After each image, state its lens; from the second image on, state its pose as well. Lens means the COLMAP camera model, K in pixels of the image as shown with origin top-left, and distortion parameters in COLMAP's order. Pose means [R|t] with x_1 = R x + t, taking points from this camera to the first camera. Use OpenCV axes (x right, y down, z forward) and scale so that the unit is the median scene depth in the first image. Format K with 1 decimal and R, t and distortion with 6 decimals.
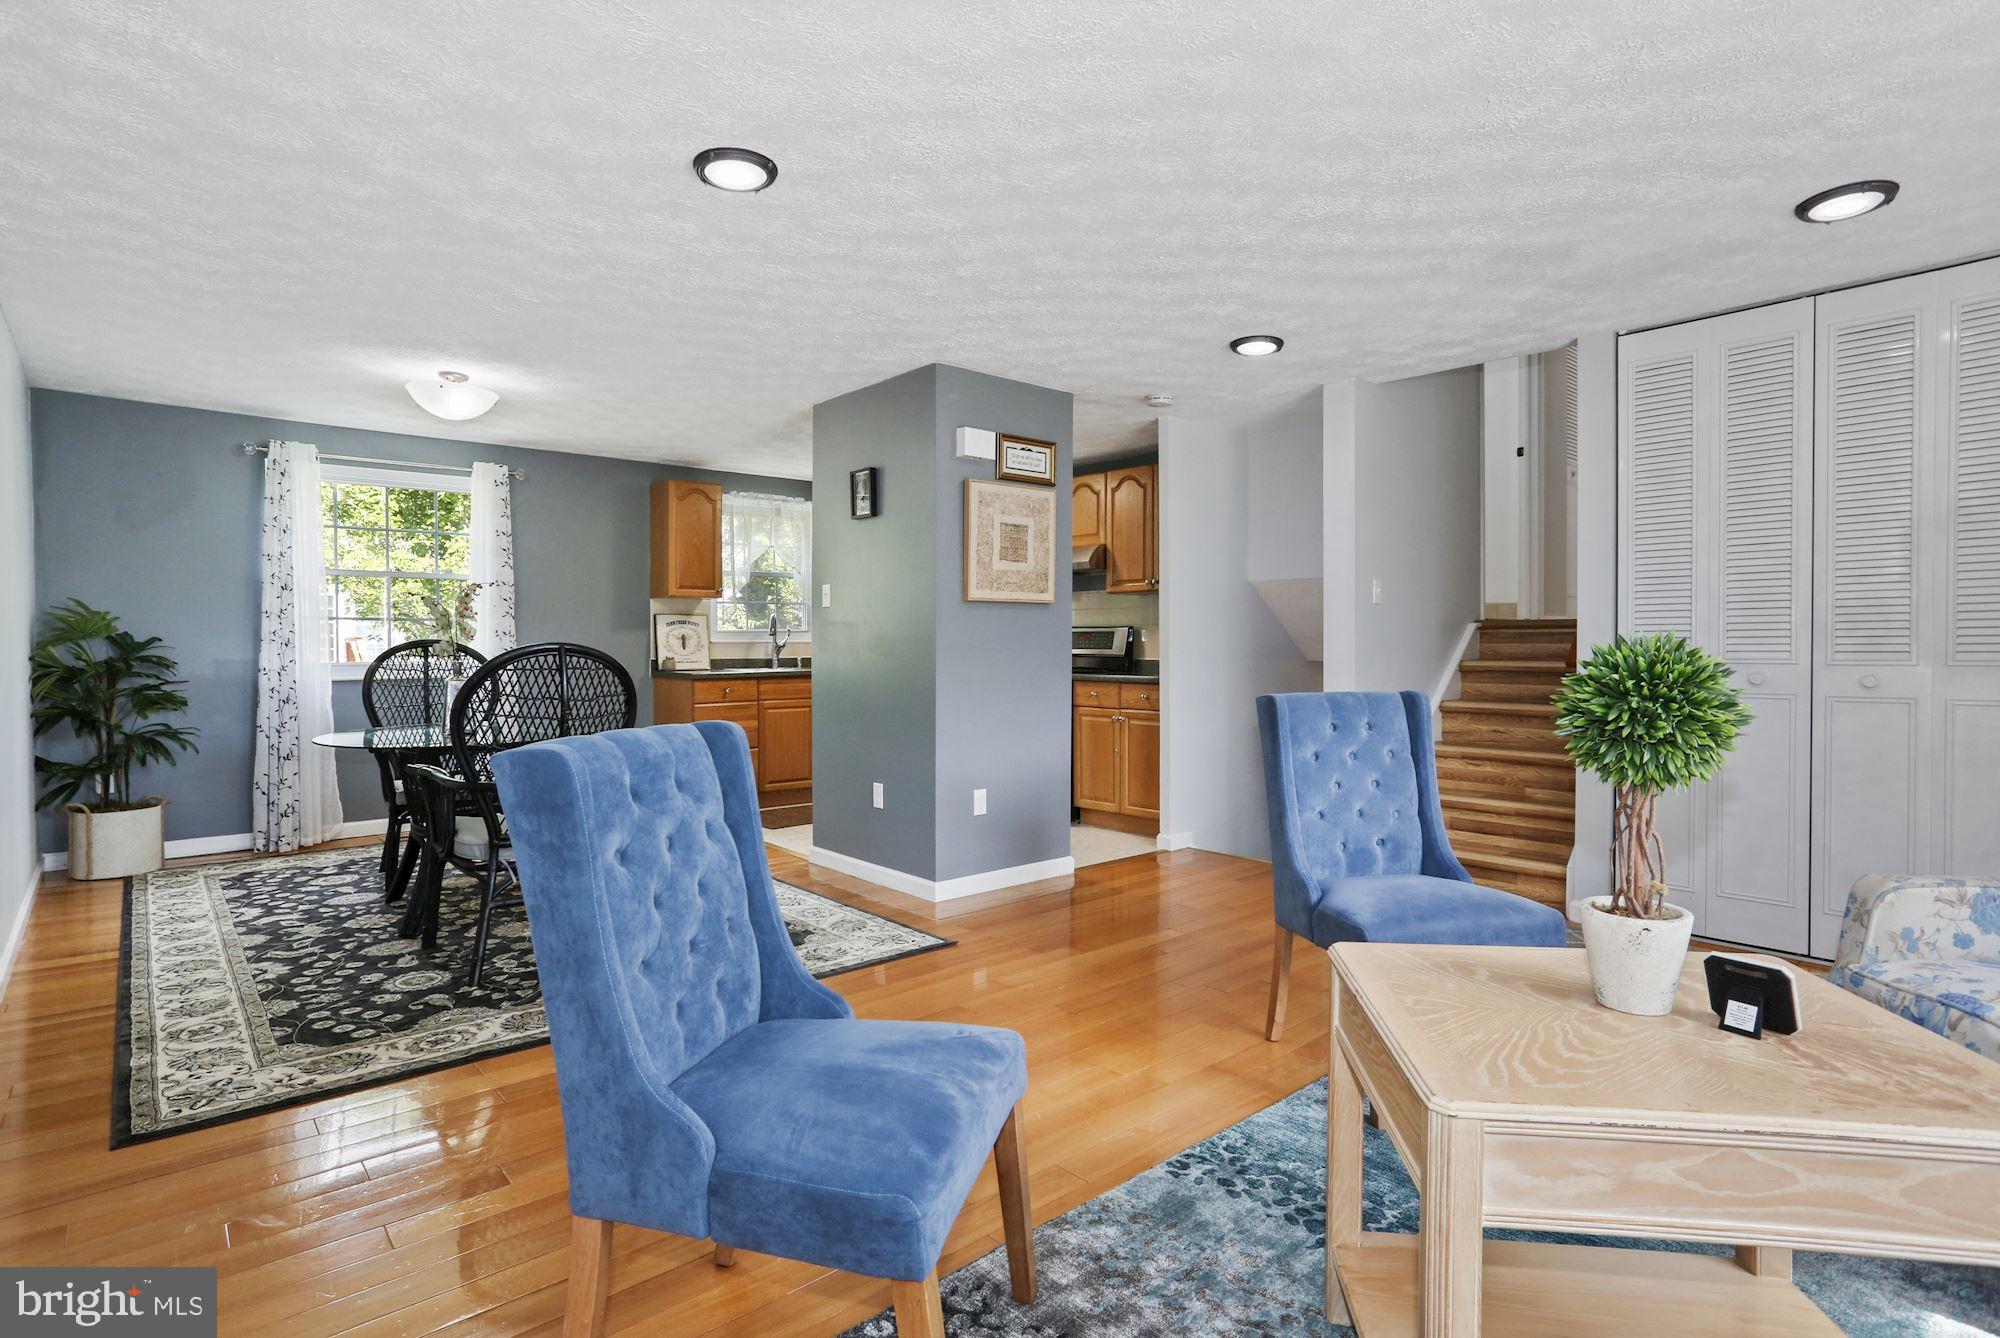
lens RADIAL K [[994.6, 0, 963.2], [0, 994.6, 655.1], [0, 0, 1]] dist [-0.043974, 0.023395]
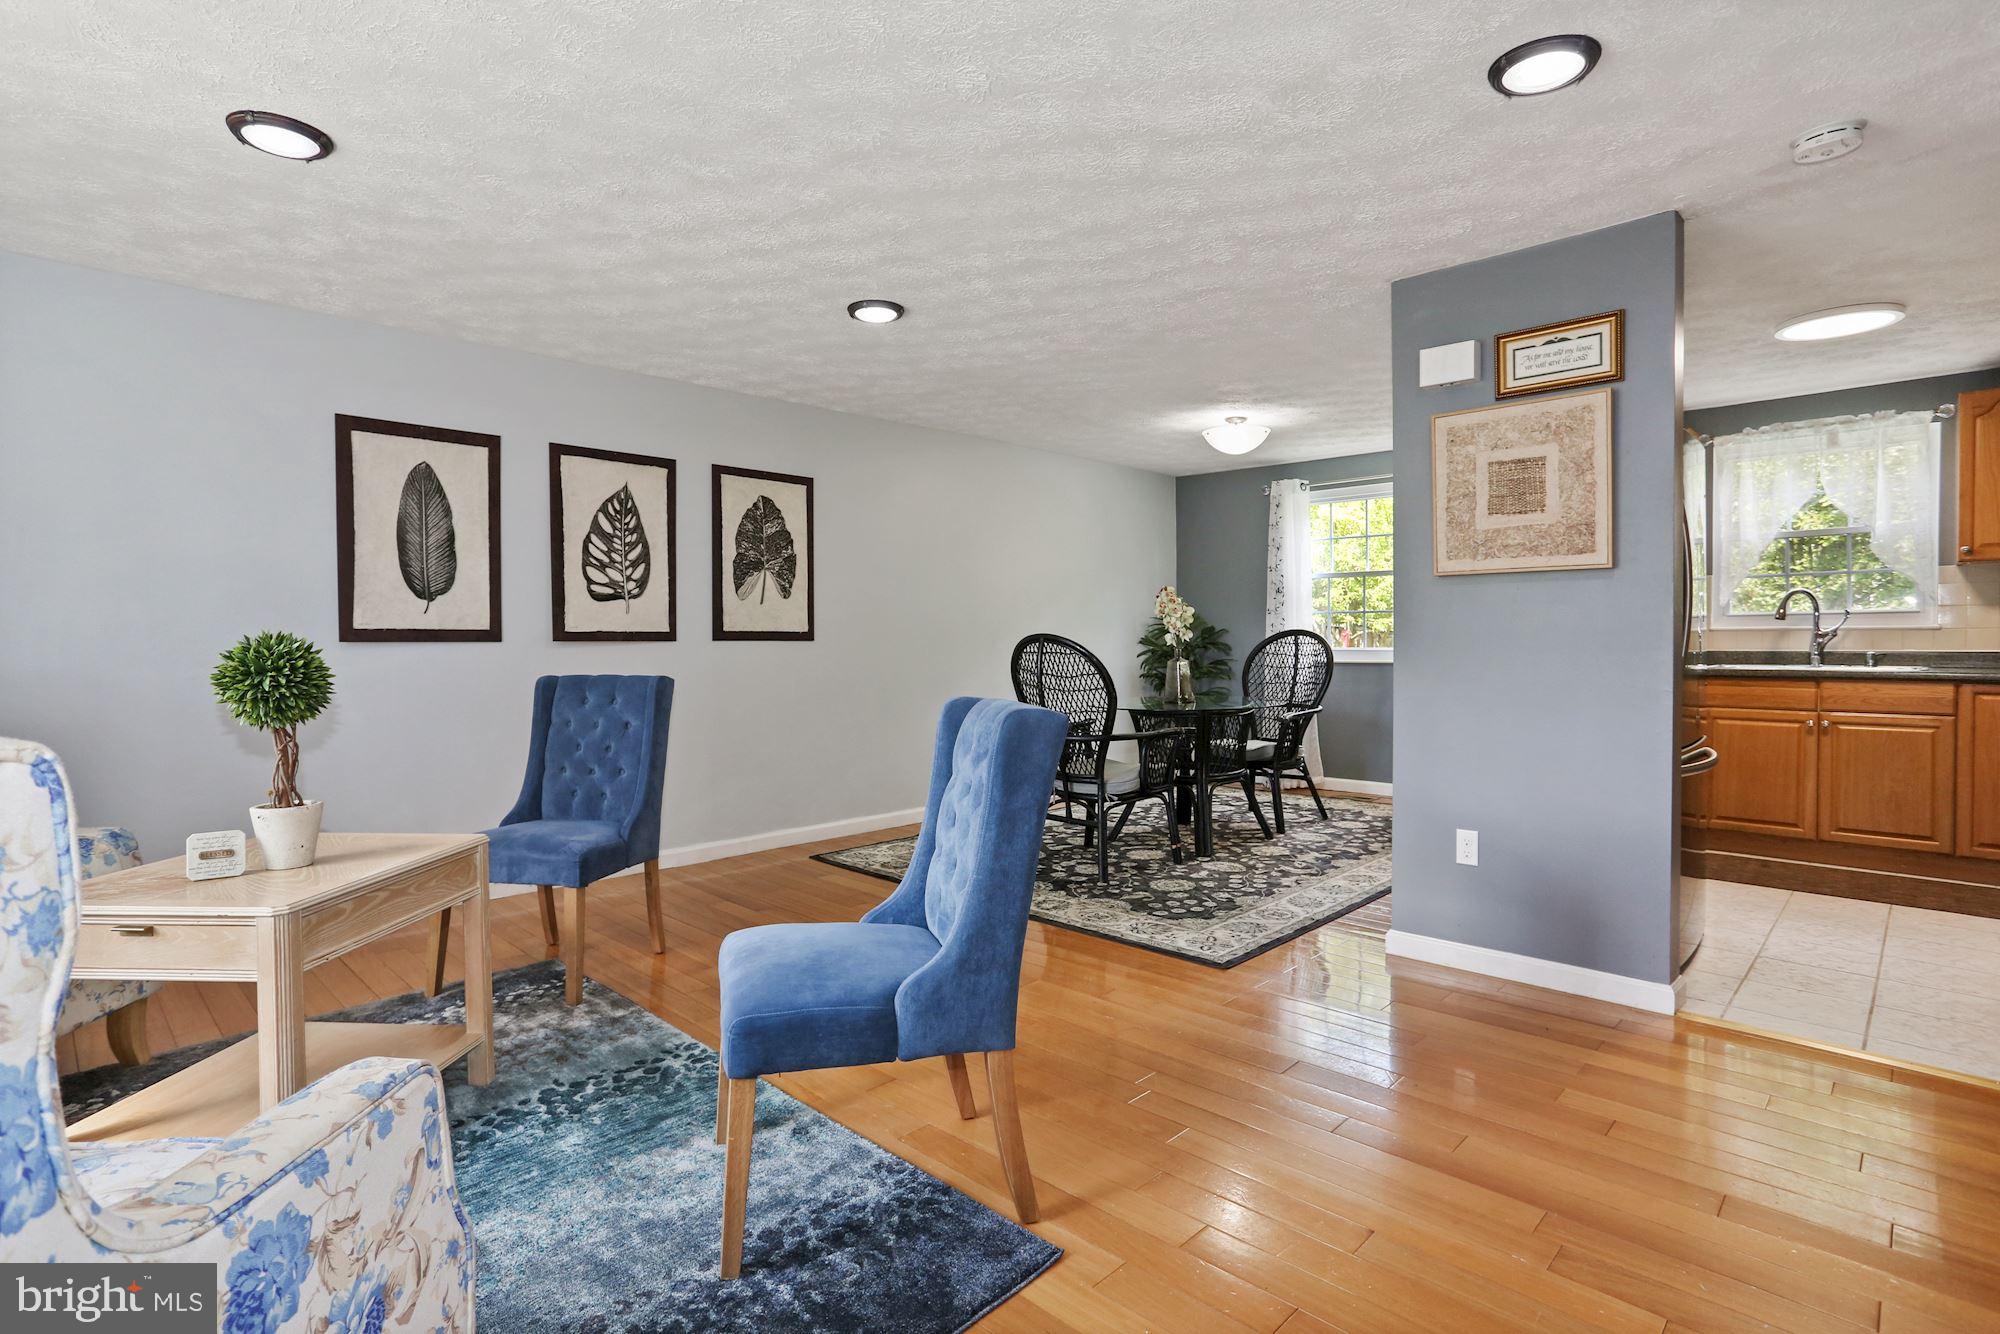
lens RADIAL K [[984.5, 0, 999.7], [0, 984.5, 652.3], [0, 0, 1]] dist [0.010201, 0.001653]
pose [[0.107369, 0.017804, -0.994060, 0.661525], [-0.005232, 0.999836, 0.017342, -0.007663], [0.994205, 0.003339, 0.107445, 0.541726]]
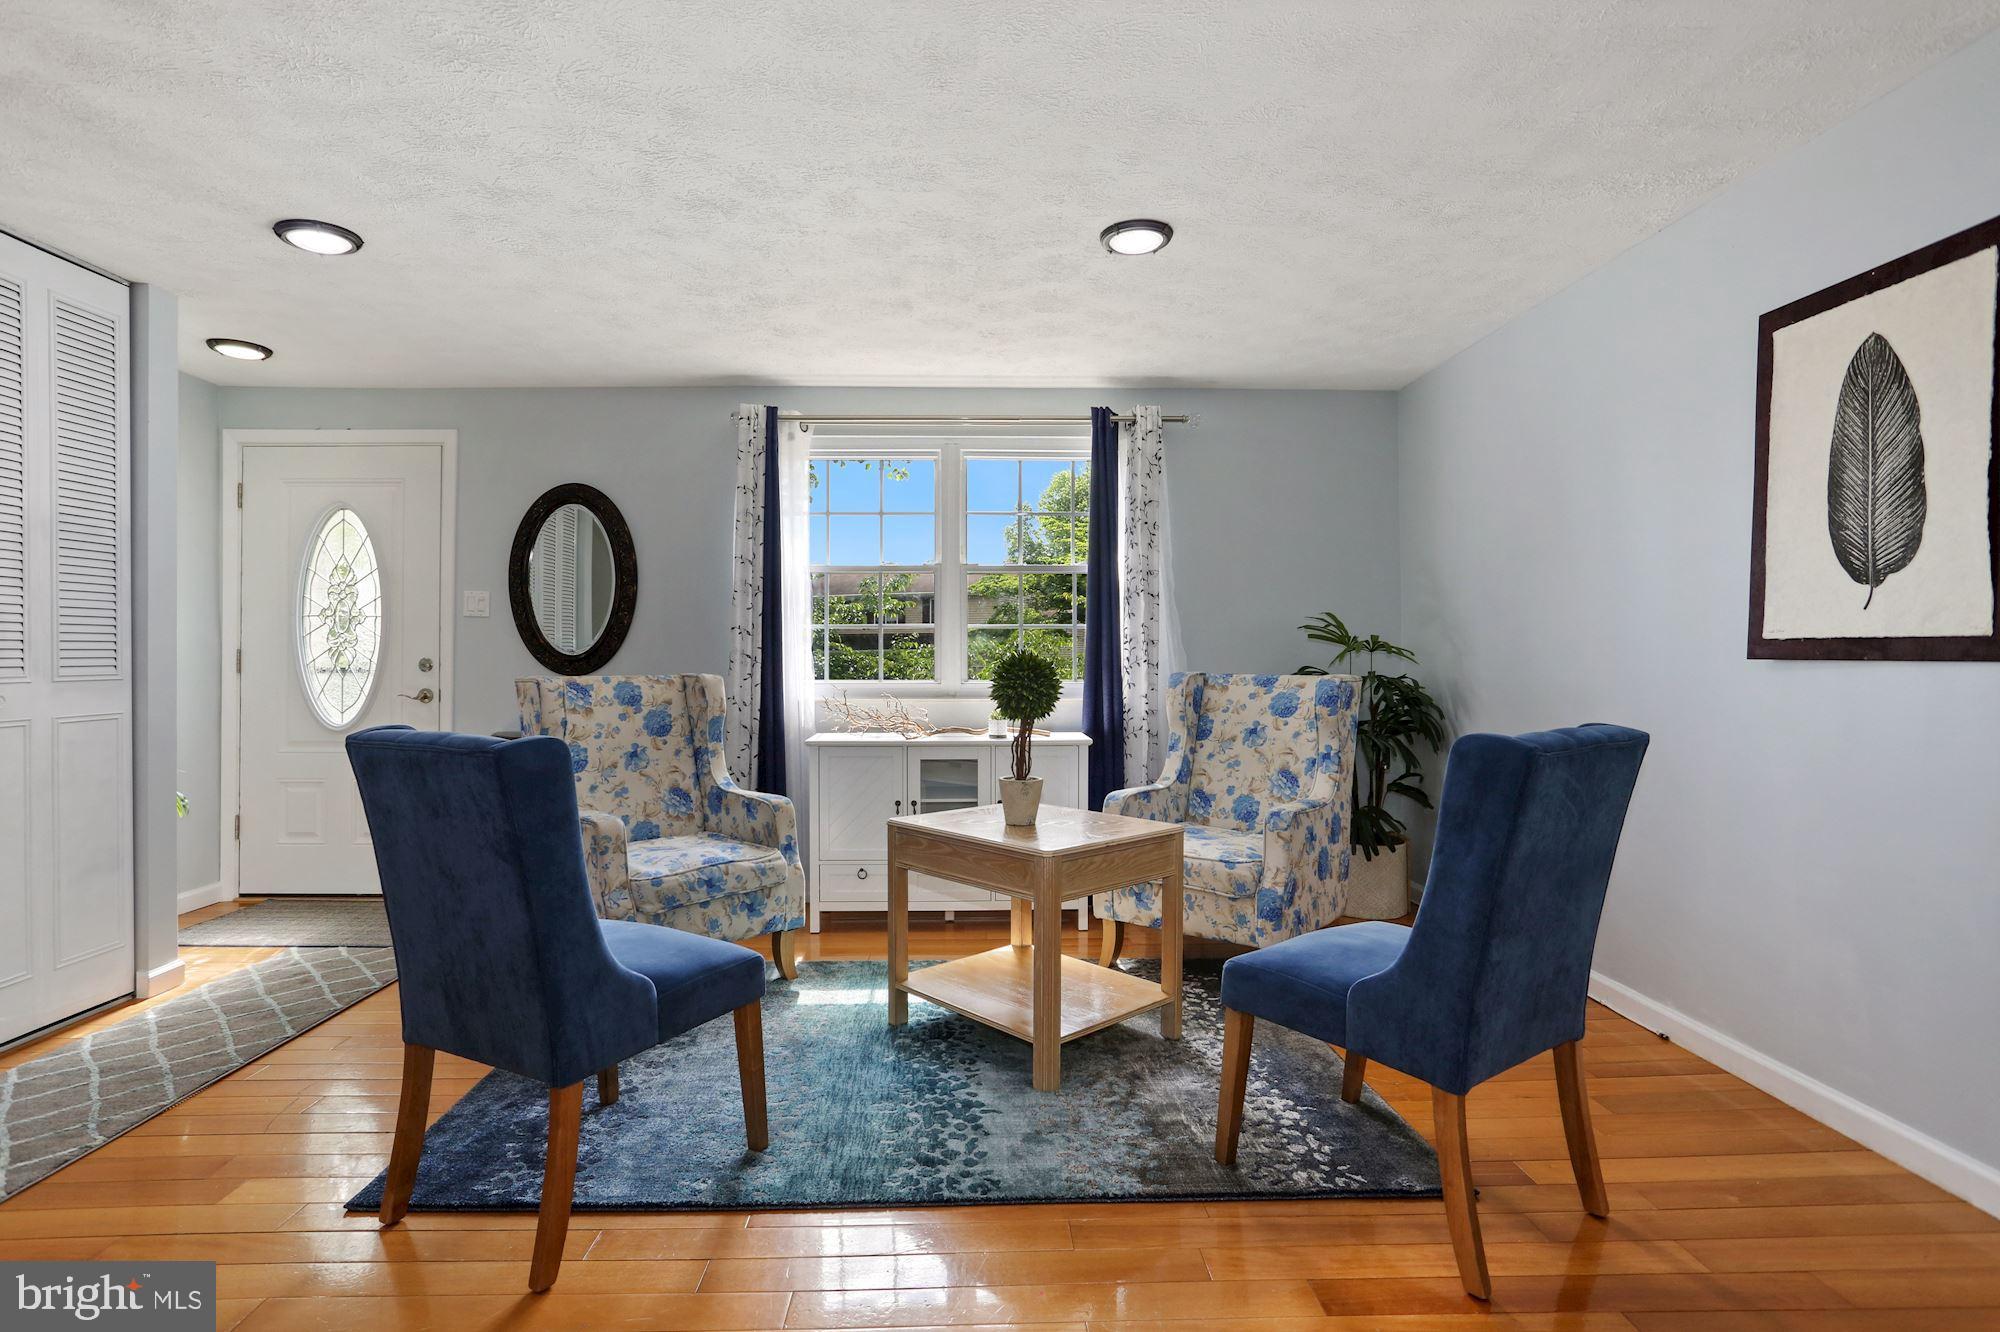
lens RADIAL K [[994.6, 0, 989.6], [0, 994.6, 650.2], [0, 0, 1]] dist [-0.043974, 0.023395]
pose [[-0.777449, 0.005443, 0.628922, -0.184525], [0.009455, 0.999951, 0.003034, -0.009580], [-0.628874, 0.008305, -0.777462, 0.757045]]
